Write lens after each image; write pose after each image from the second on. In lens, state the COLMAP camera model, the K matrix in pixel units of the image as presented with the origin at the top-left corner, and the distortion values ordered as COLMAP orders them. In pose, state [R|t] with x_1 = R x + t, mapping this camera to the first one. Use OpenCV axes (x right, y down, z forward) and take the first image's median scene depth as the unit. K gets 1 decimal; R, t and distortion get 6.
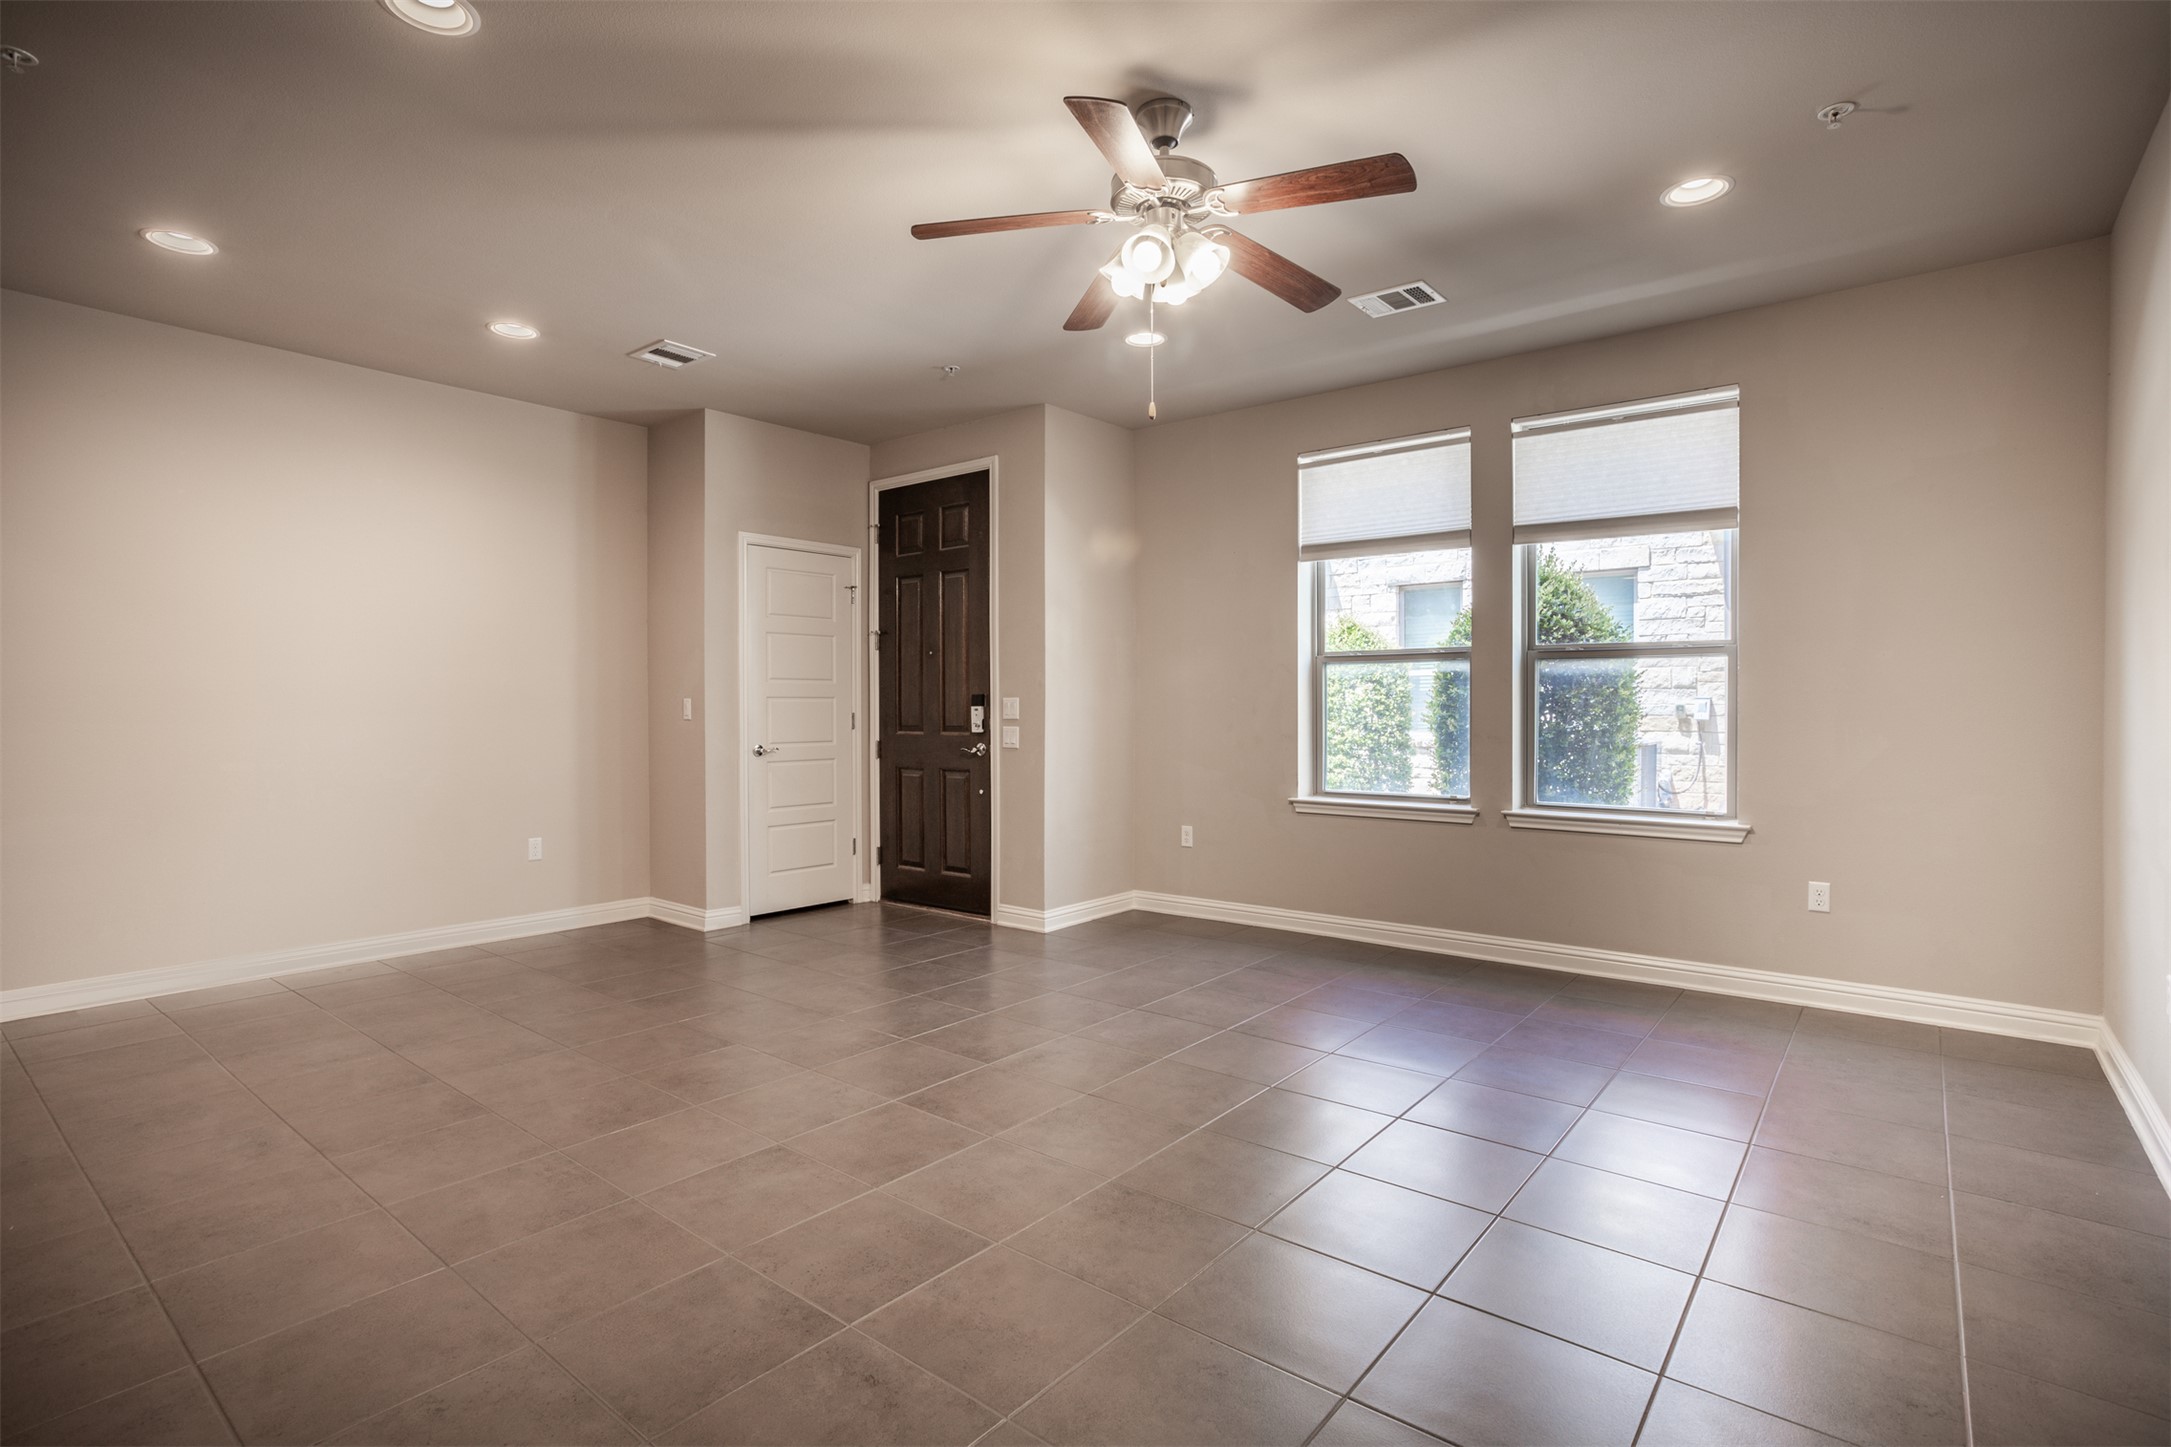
lens RADIAL K [[1053.5, 0, 1076.7], [0, 1053.5, 720.6], [0, 0, 1]] dist [-0.062775, 0.041491]
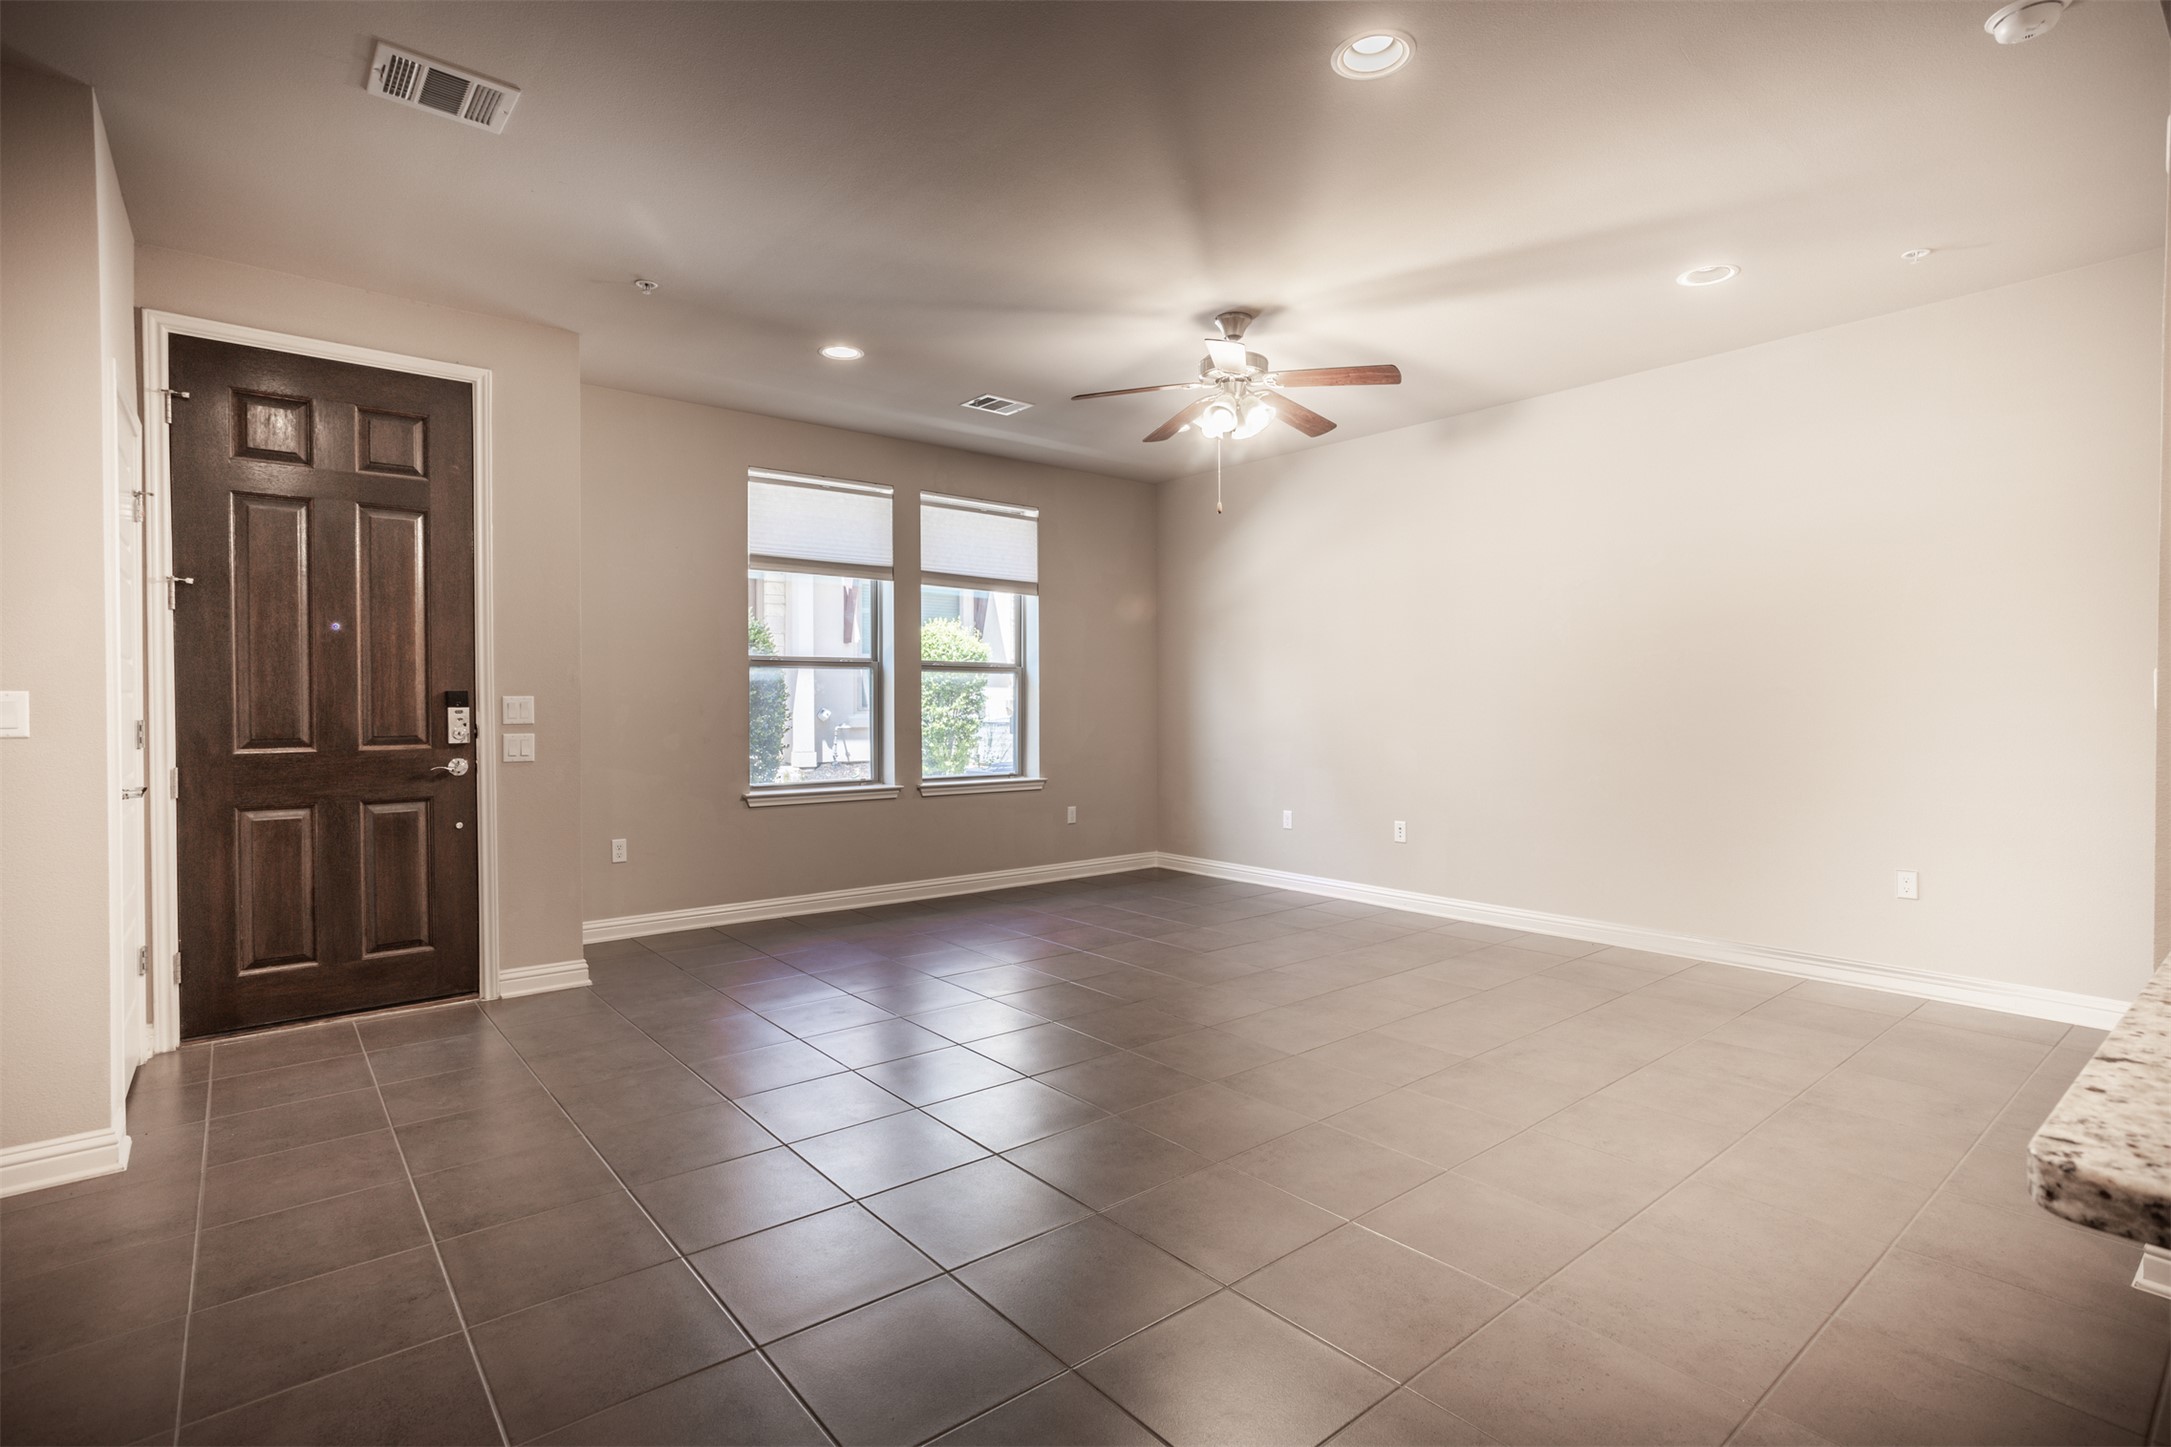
lens RADIAL K [[1053.5, 0, 1076.7], [0, 1053.5, 720.6], [0, 0, 1]] dist [-0.062775, 0.041491]
pose [[0.199096, -0.014049, 0.979879, -0.717720], [0.016385, 0.999805, 0.011005, -0.005369], [-0.979843, 0.013864, 0.199287, 0.451294]]
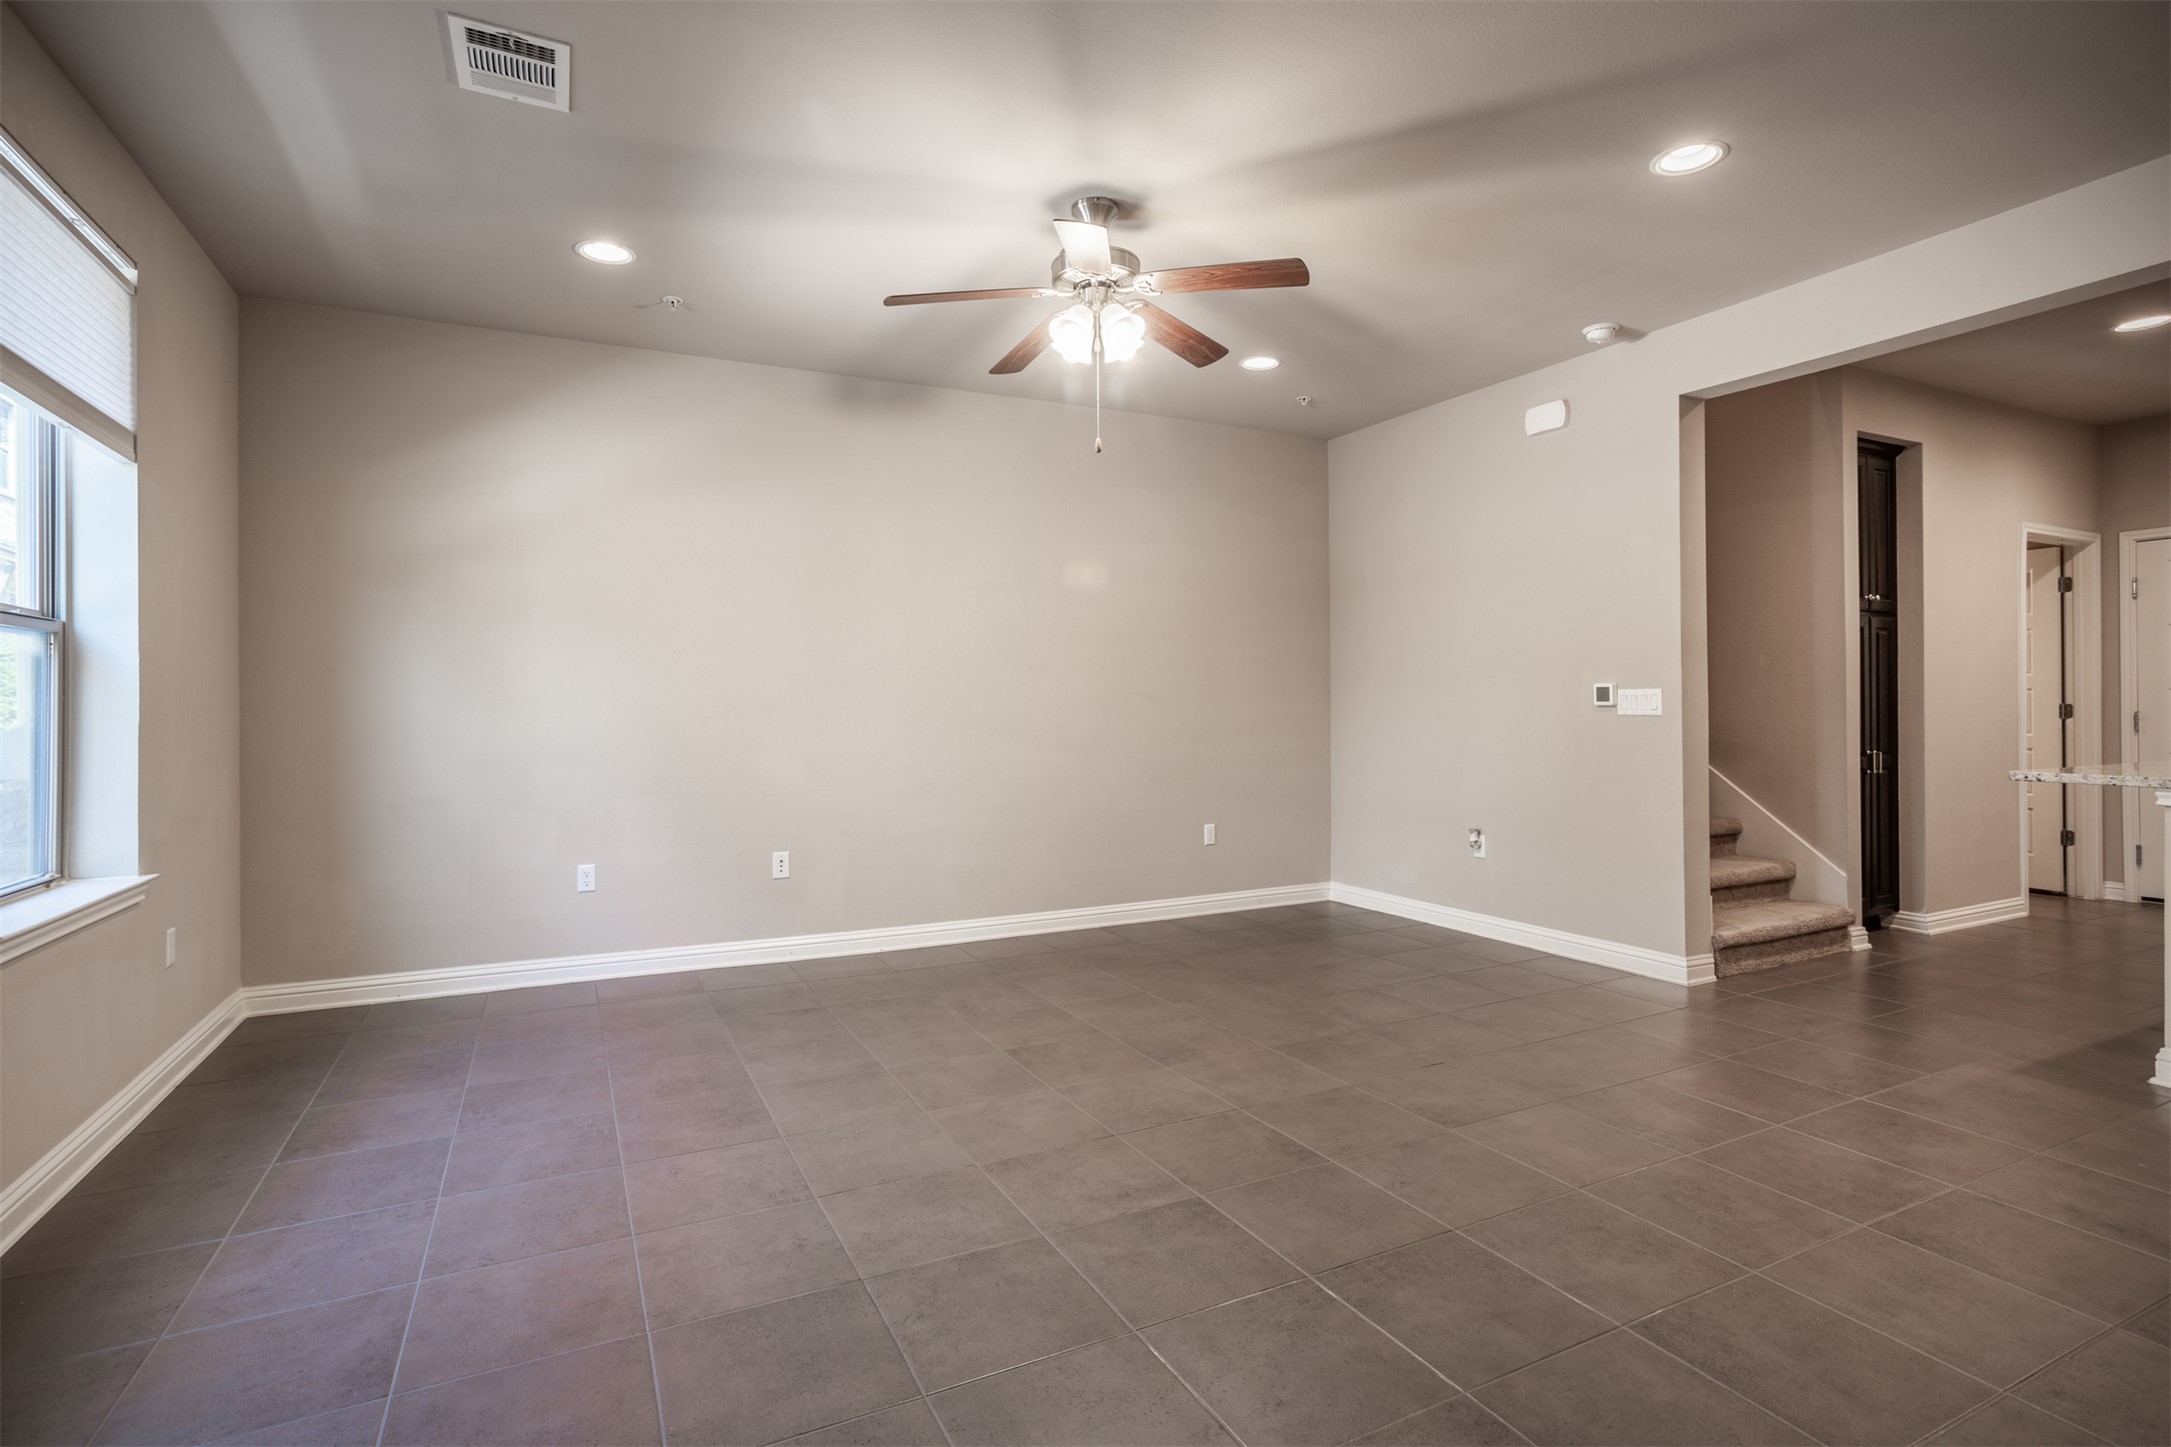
lens RADIAL K [[1050.9, 0, 1081.6], [0, 1050.9, 698.6], [0, 0, 1]] dist [-0.043697, 0.029897]
pose [[-0.914486, 0.010877, 0.404470, -0.185905], [0.013704, 0.999898, 0.004094, -0.012366], [-0.404385, 0.009287, -0.914542, 1.028586]]
